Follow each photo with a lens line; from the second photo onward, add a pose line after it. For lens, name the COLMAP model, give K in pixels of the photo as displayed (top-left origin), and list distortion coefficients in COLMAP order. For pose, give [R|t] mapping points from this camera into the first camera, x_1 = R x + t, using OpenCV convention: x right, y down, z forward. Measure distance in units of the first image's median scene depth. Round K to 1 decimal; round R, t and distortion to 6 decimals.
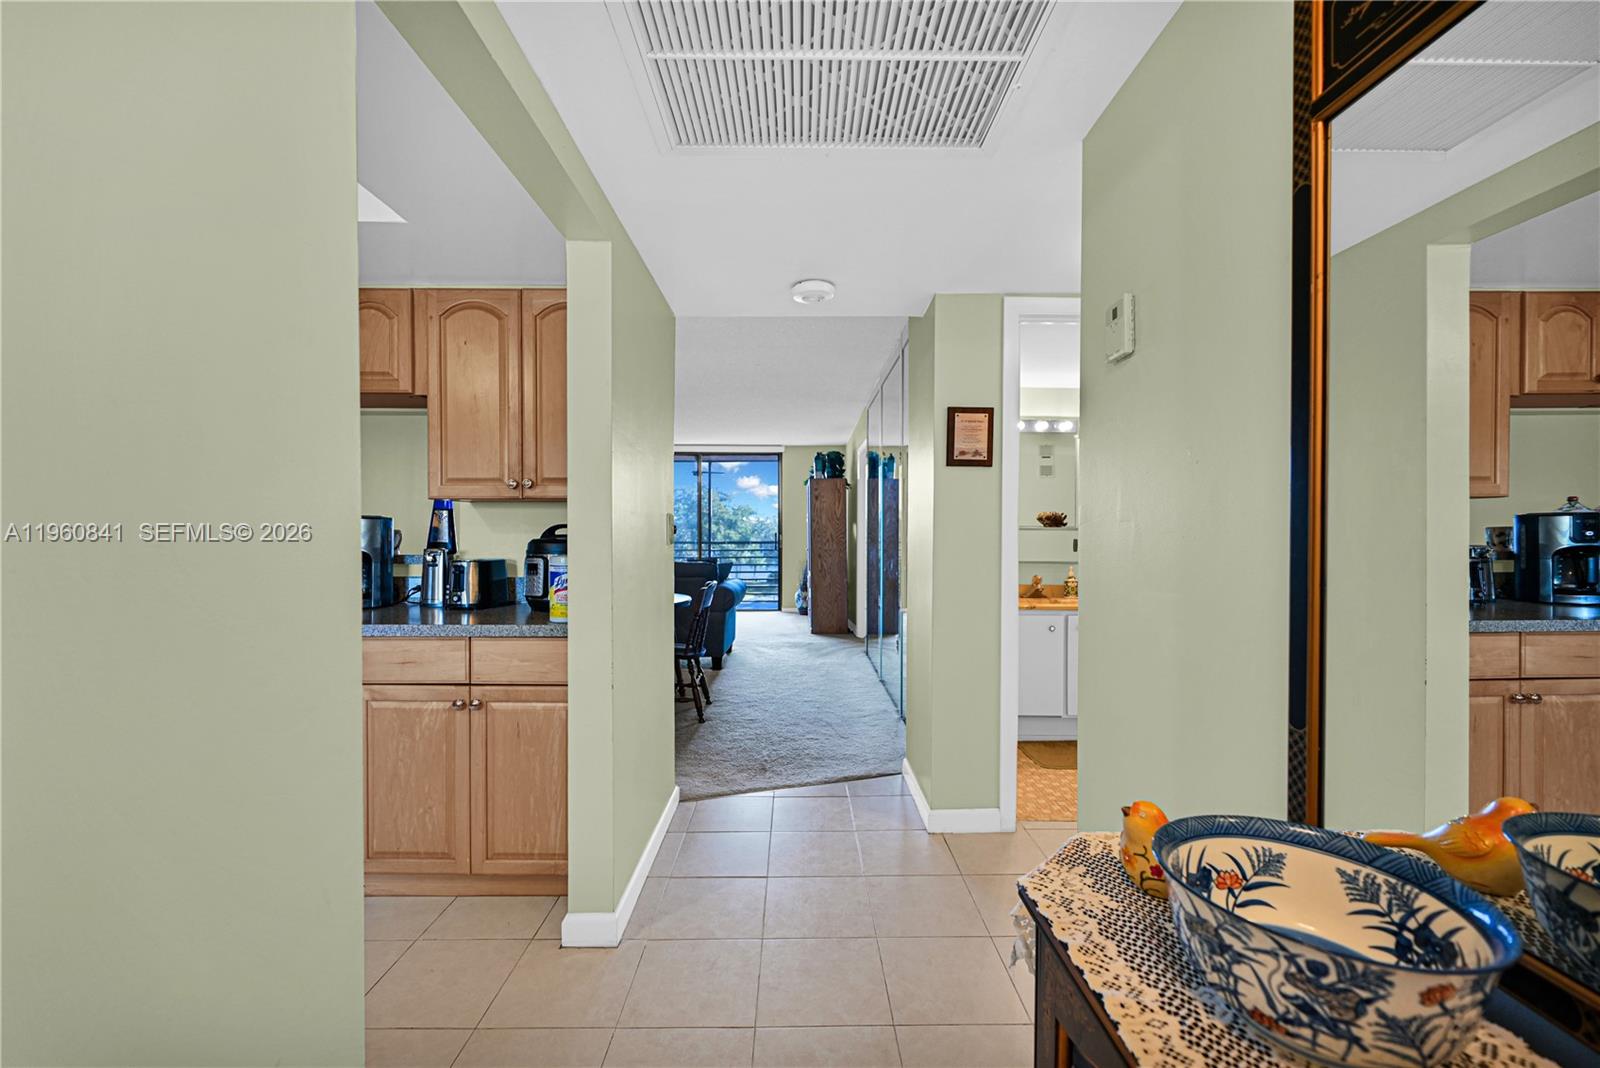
lens RADIAL K [[650.2, 0, 798.5], [0, 650.2, 533.6], [0, 0, 1]] dist [-0.006356, 0.001404]
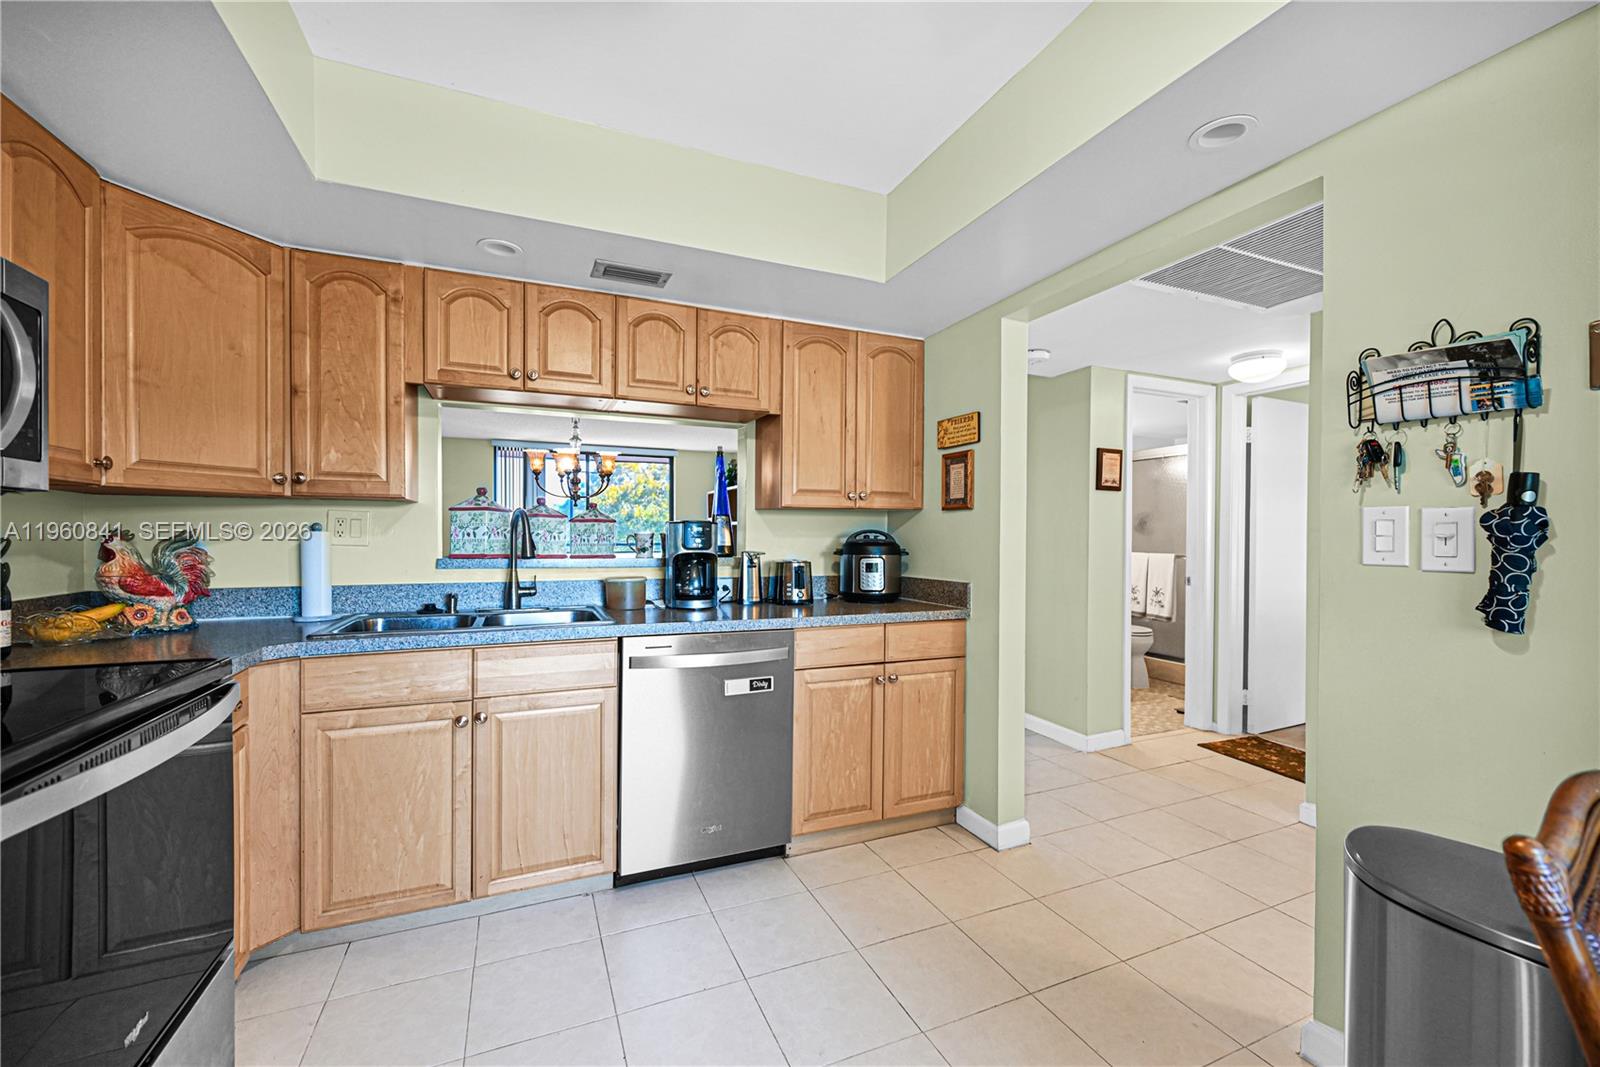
lens RADIAL K [[650.2, 0, 796.4], [0, 650.2, 532.5], [0, 0, 1]] dist [-0.006356, 0.001404]
pose [[0.922006, 0.003694, 0.387157, -0.566528], [-0.002918, 0.999992, -0.002591, -0.003421], [-0.387164, 0.001259, 0.922010, -0.028077]]
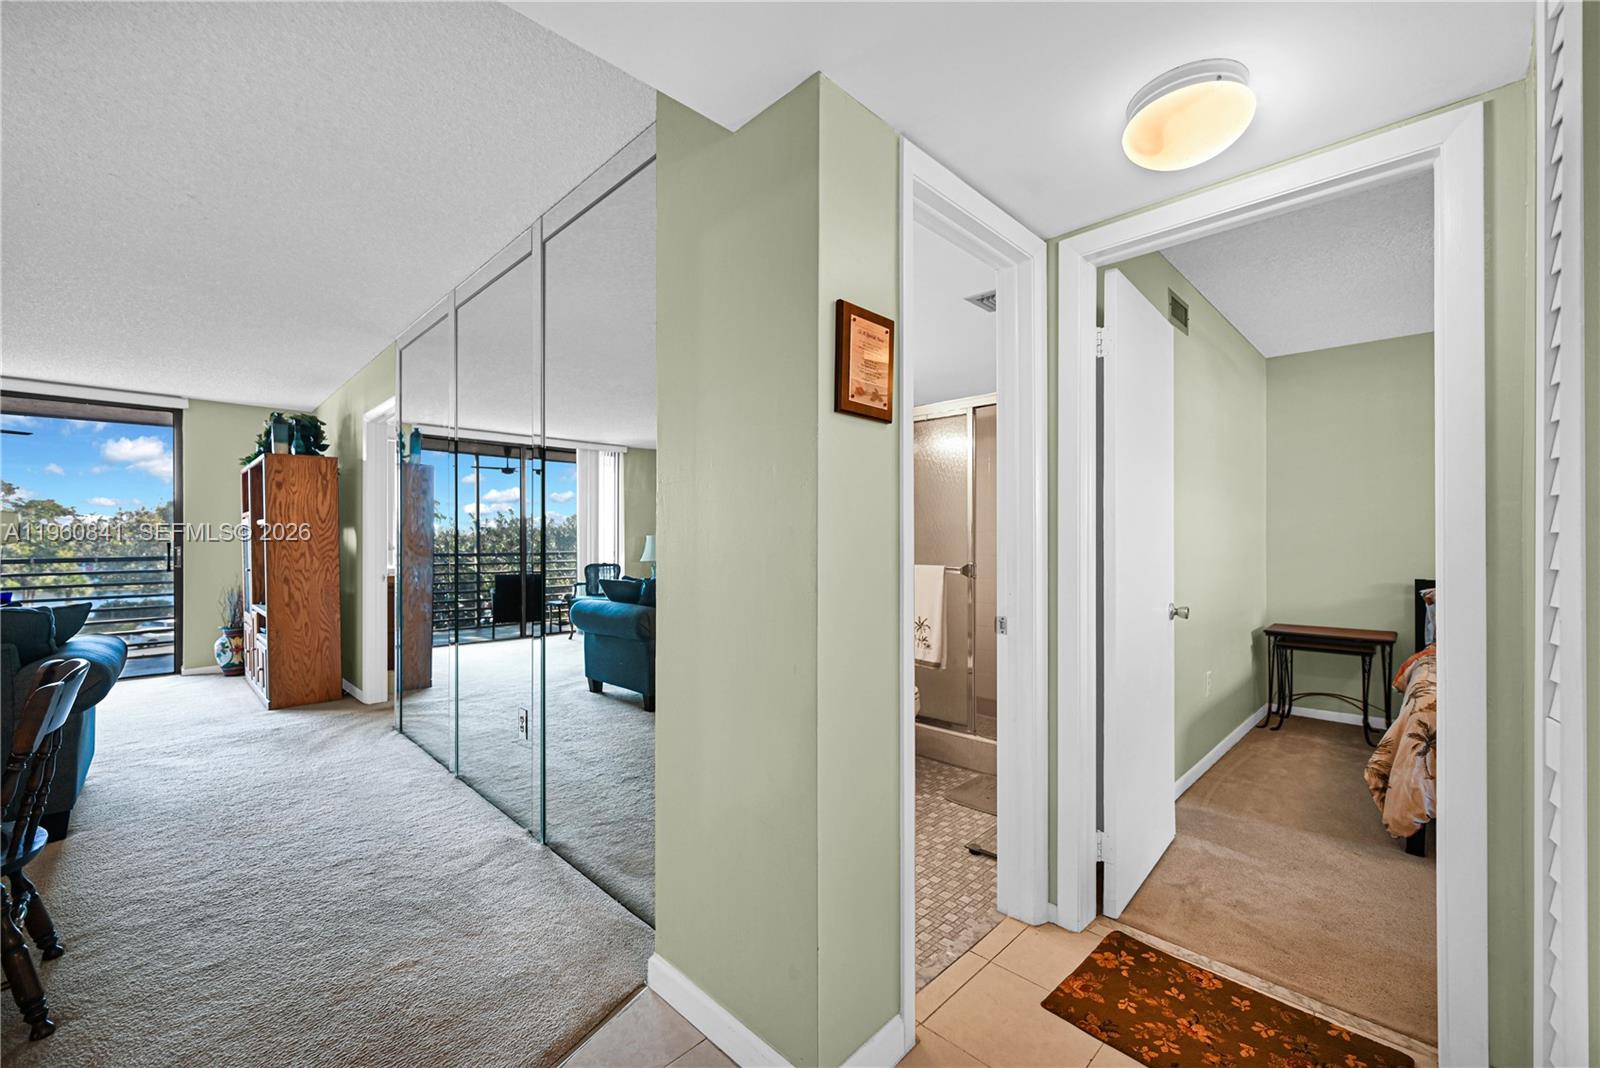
lens RADIAL K [[650.2, 0, 806.1], [0, 650.2, 537.9], [0, 0, 1]] dist [-0.006356, 0.001404]
pose [[0.705185, -0.003803, 0.709014, -0.099117], [0.007681, 0.999968, -0.002277, -0.001179], [-0.708982, 0.007052, 0.705191, 0.401284]]
